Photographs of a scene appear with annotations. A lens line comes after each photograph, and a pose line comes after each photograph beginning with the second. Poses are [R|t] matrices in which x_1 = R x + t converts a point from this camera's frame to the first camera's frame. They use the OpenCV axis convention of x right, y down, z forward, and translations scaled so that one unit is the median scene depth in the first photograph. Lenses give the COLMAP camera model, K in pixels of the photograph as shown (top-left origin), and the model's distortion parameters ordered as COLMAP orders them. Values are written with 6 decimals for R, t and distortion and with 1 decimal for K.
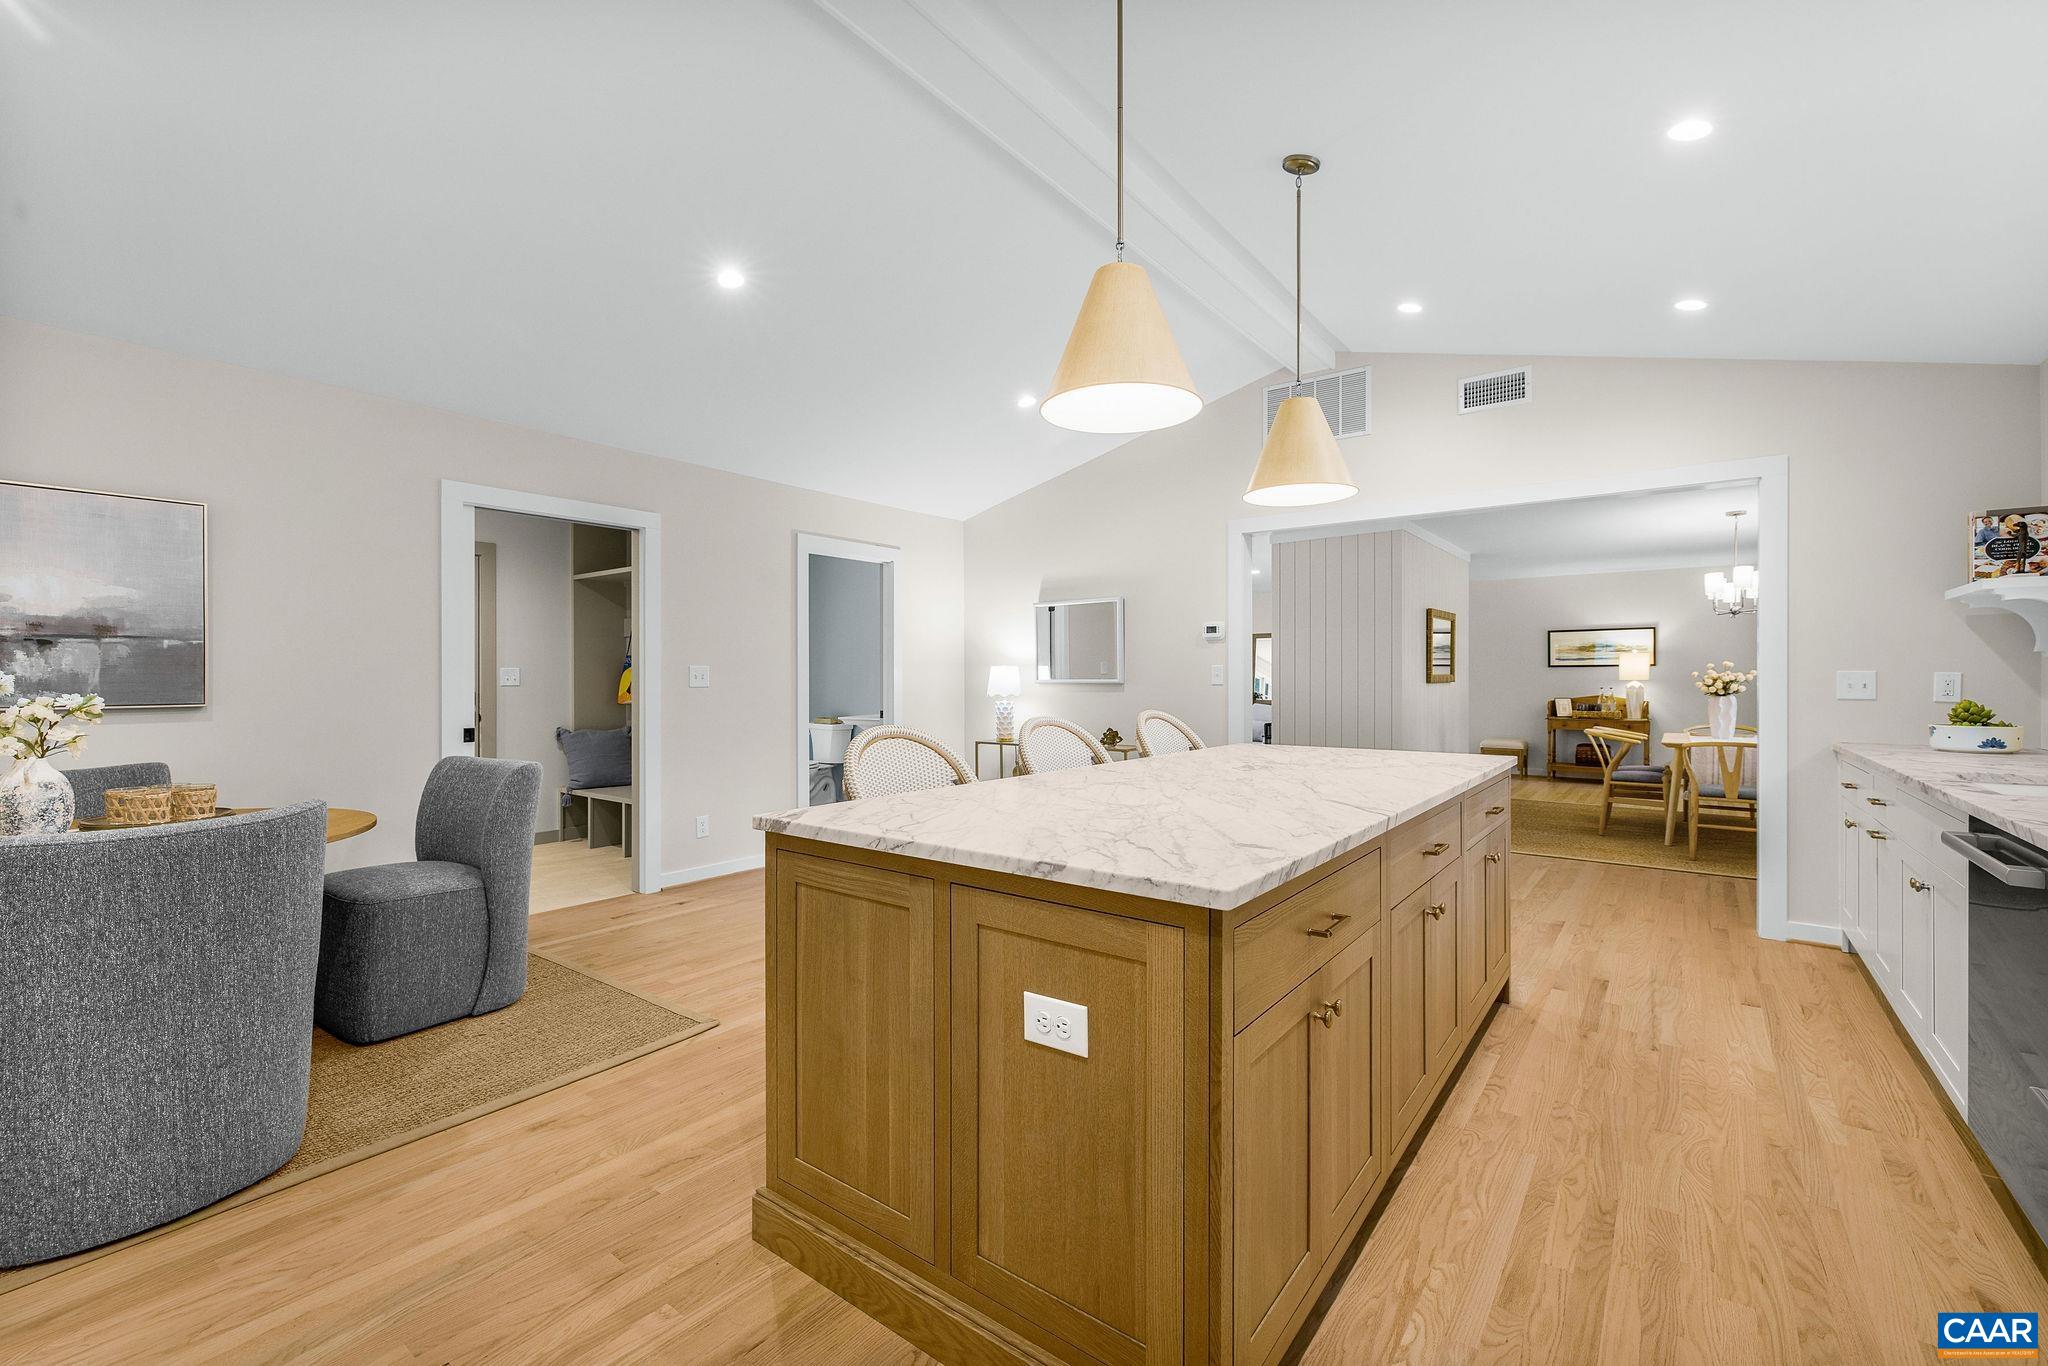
lens RADIAL K [[865.4, 0, 1025.5], [0, 865.4, 679.0], [0, 0, 1]] dist [-0.000789, 0.000284]
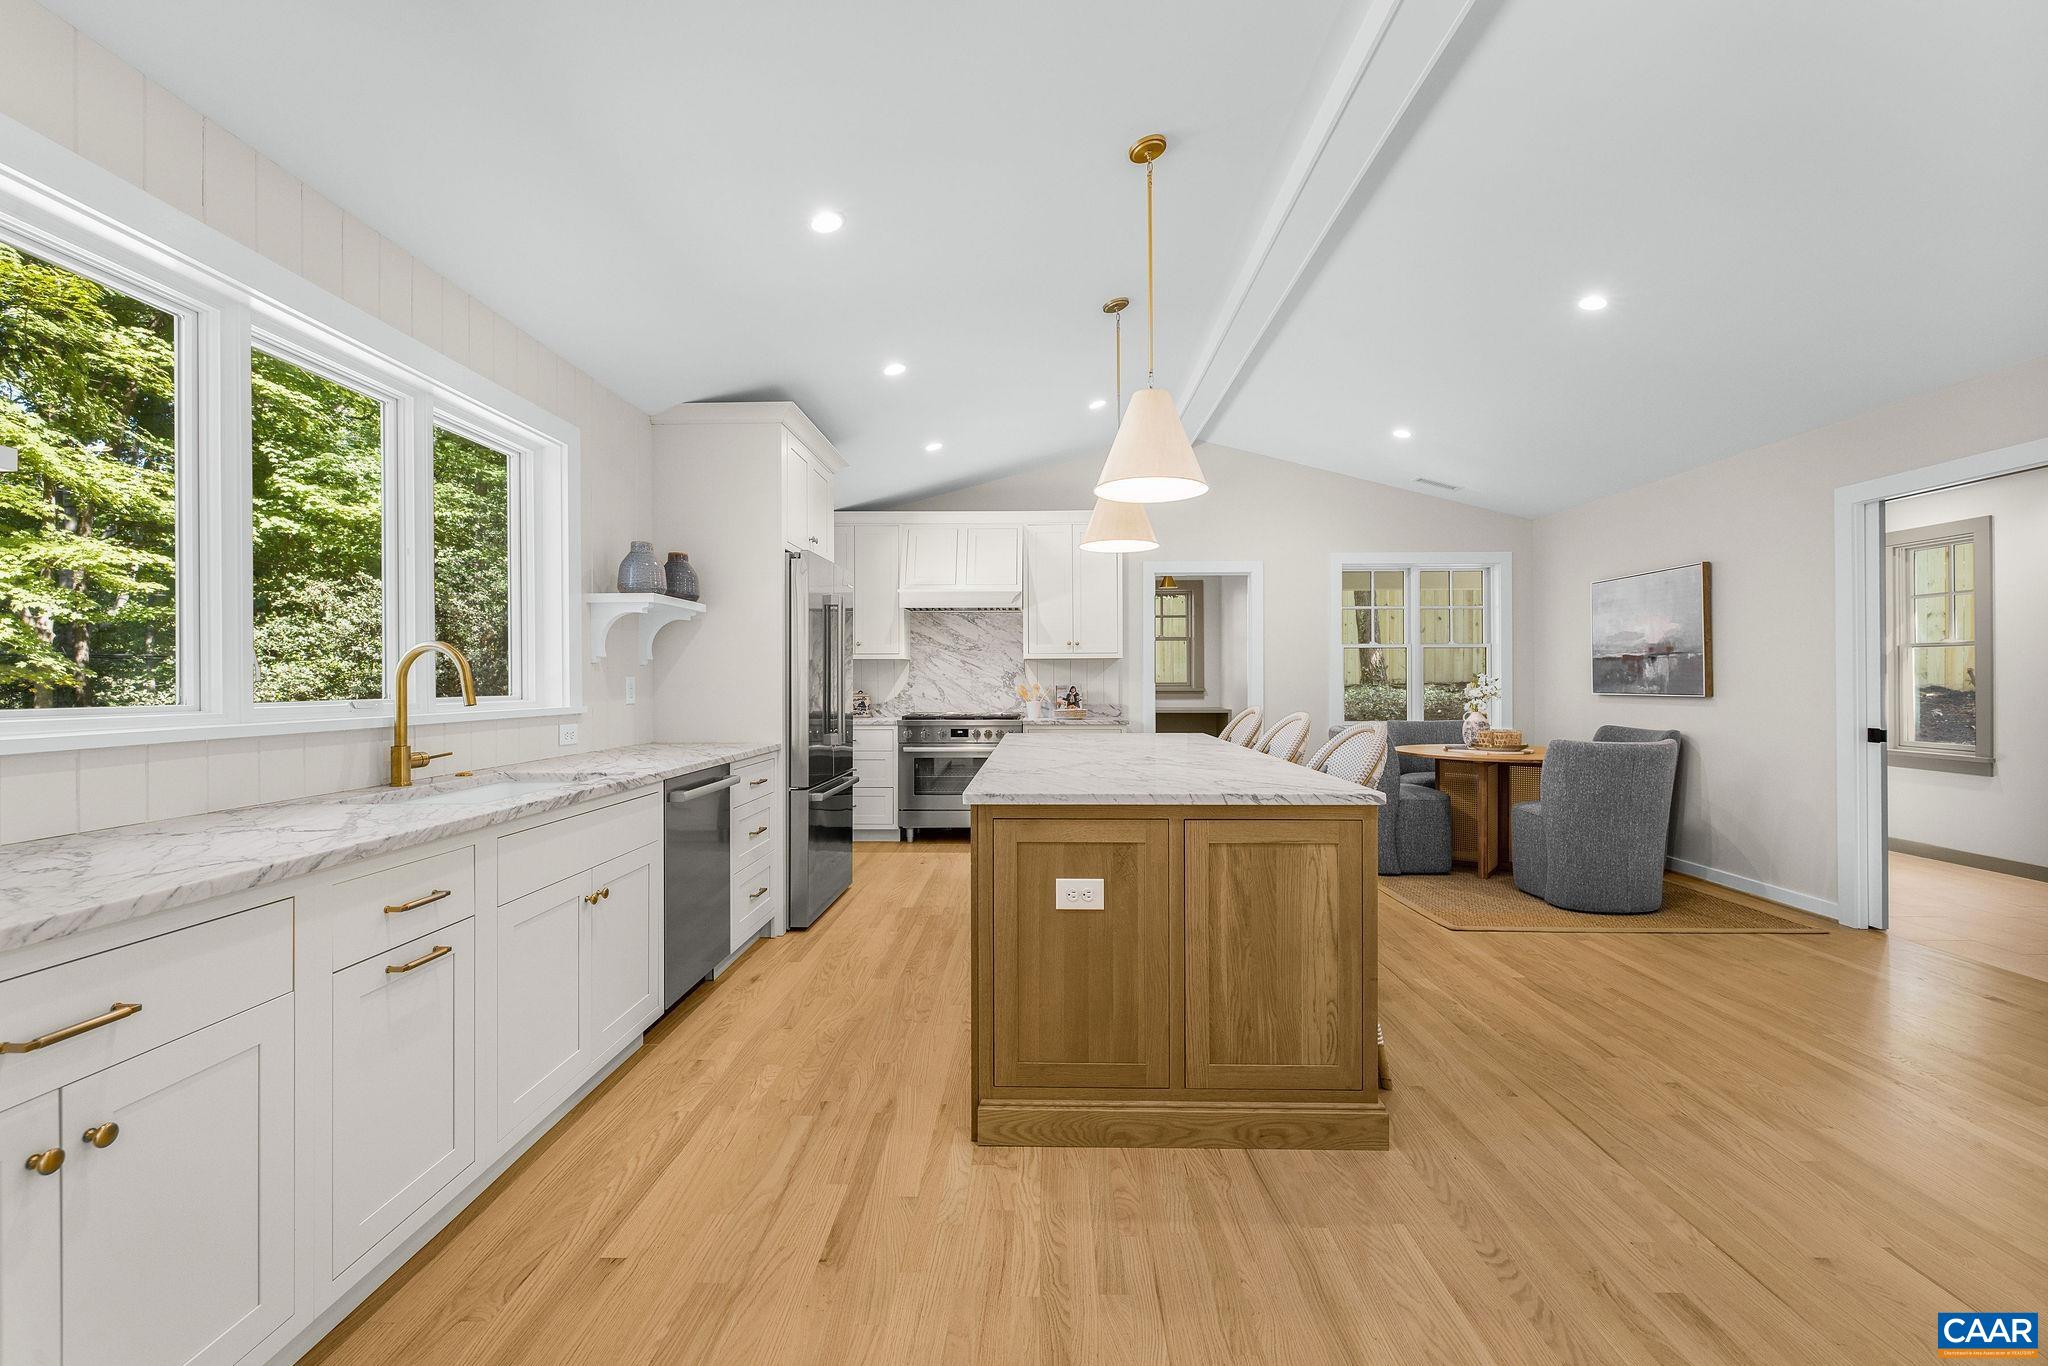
lens RADIAL K [[865.4, 0, 1023.4], [0, 865.4, 679.2], [0, 0, 1]] dist [-0.000789, 0.000284]
pose [[-0.810329, 0.002558, -0.585969, 0.964111], [0.002653, 0.999996, 0.000697, -0.003290], [0.585969, -0.000990, -0.810333, 1.641025]]
